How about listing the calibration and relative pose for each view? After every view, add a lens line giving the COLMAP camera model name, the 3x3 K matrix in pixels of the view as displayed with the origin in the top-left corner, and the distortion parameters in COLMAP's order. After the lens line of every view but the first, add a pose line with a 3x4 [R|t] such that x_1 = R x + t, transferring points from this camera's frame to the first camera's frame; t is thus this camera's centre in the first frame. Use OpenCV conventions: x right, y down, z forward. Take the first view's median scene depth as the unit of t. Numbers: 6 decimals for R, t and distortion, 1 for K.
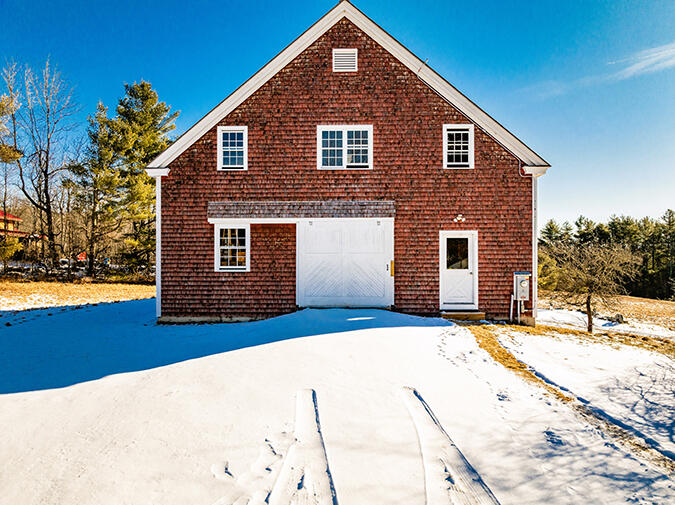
lens RADIAL K [[468.9, 0, 337.1], [0, 468.9, 254.9], [0, 0, 1]] dist [-0.006157, -0.005291]
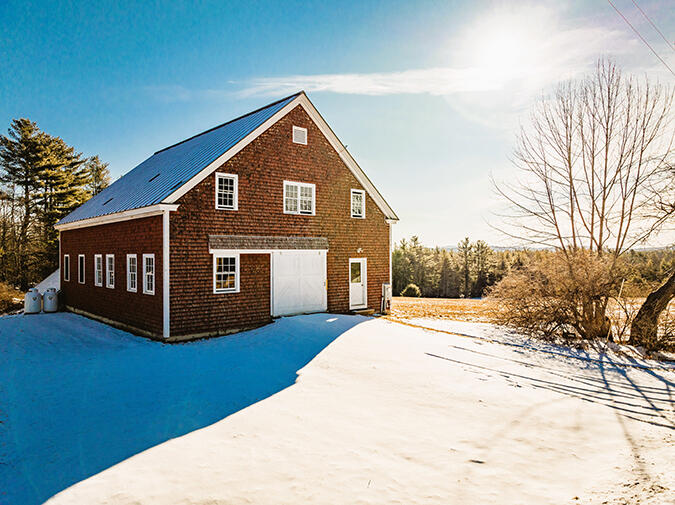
lens RADIAL K [[468.9, 0, 338.5], [0, 468.9, 251.6], [0, 0, 1]] dist [-0.006157, -0.005291]
pose [[0.726117, 0.001878, 0.687568, -0.850546], [-0.000994, 0.999998, -0.001682, -0.070159], [-0.687570, 0.000538, 0.726118, -0.083910]]
